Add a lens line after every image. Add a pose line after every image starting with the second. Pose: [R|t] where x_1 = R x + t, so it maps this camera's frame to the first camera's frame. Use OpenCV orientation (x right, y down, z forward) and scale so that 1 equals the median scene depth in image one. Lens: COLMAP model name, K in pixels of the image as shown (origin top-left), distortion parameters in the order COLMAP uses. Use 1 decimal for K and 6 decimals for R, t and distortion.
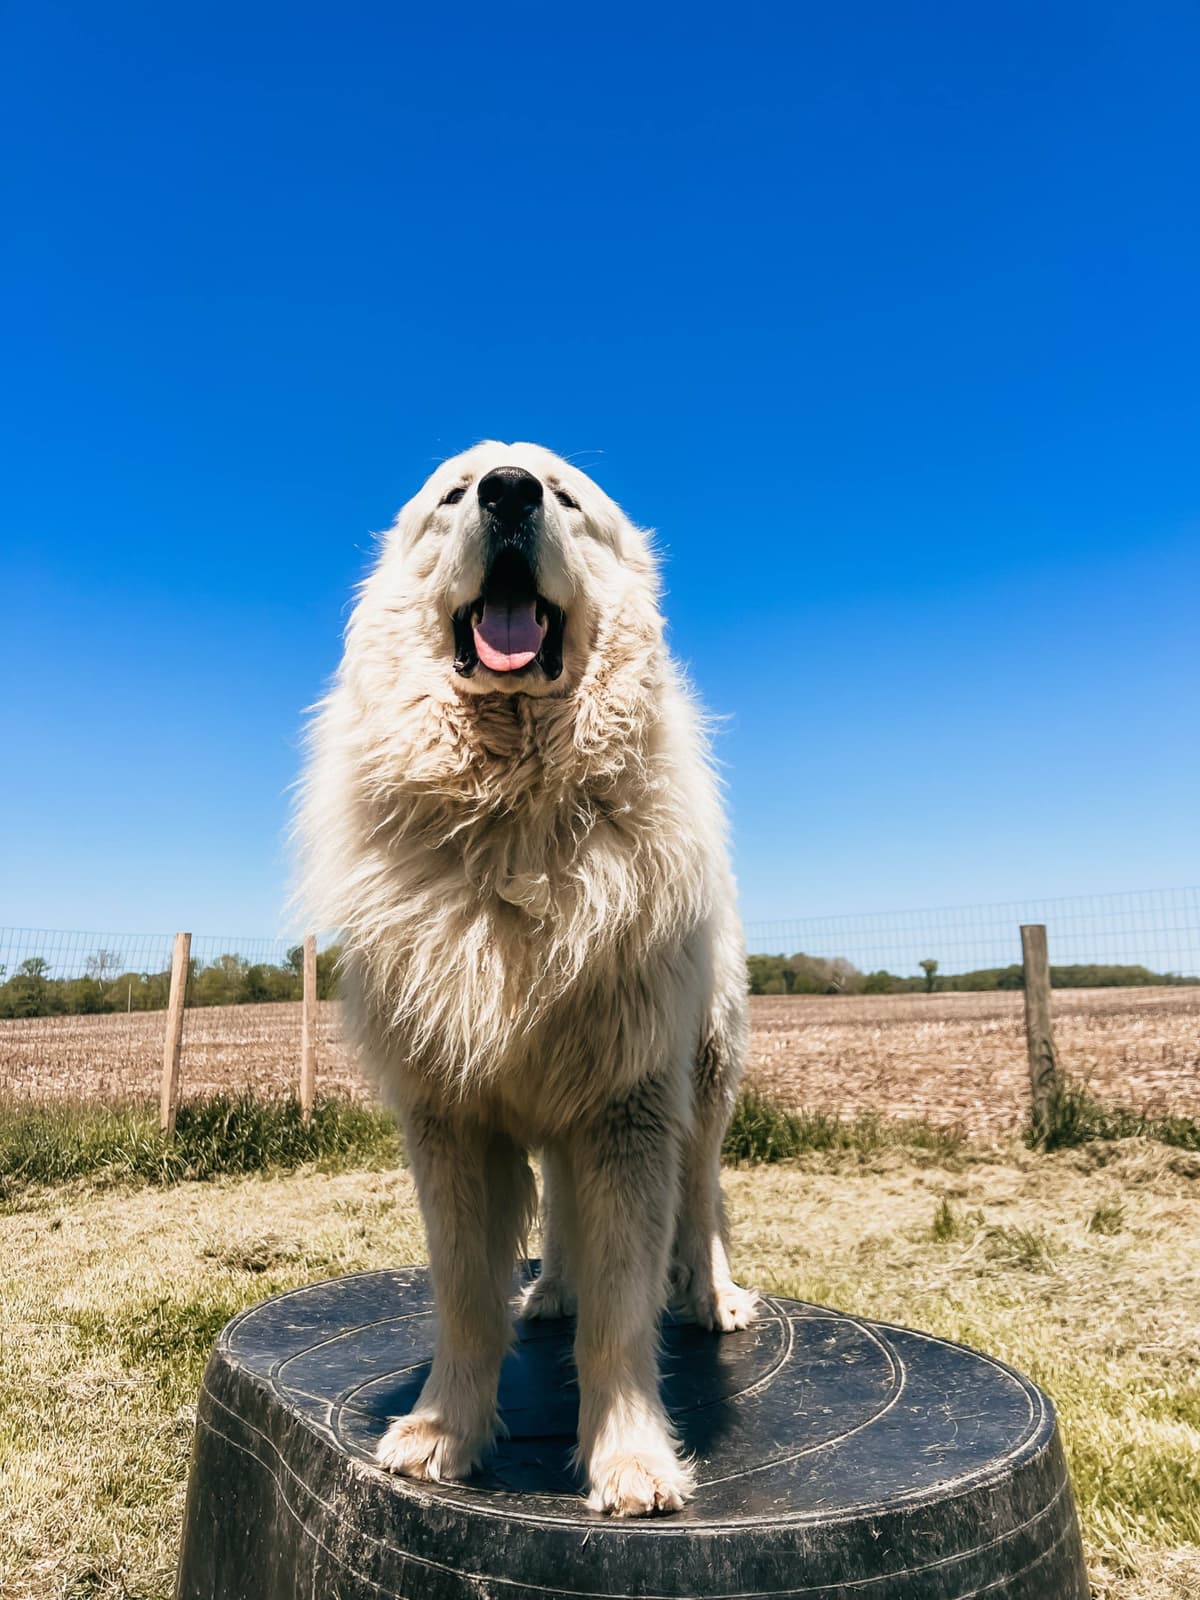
lens RADIAL K [[1346.5, 0, 518.9], [0, 1346.5, 799.6], [0, 0, 1]] dist [0.062429, -0.085504]
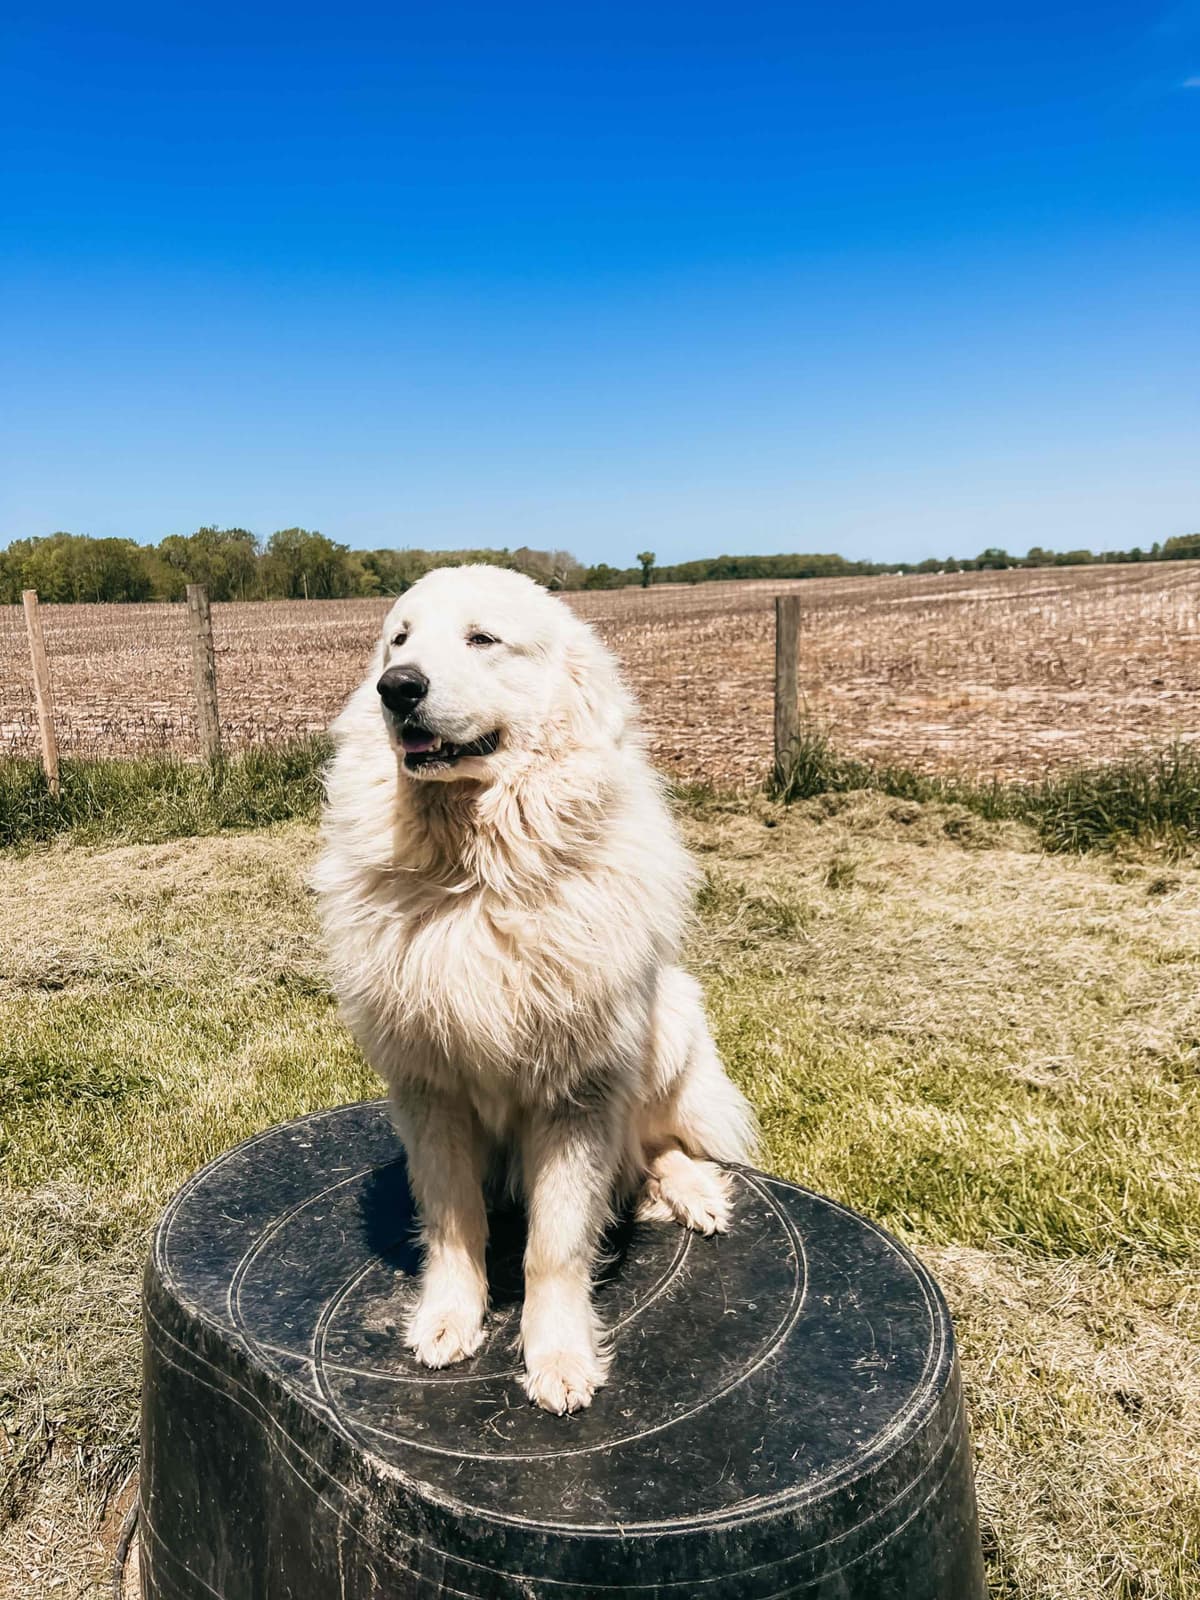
lens RADIAL K [[1346.5, 0, 518.9], [0, 1346.5, 799.6], [0, 0, 1]] dist [0.062429, -0.085504]
pose [[0.970894, -0.079146, 0.226054, -0.074738], [-0.006493, 0.934778, 0.355172, -0.139648], [-0.239421, -0.346302, 0.907057, 0.058810]]
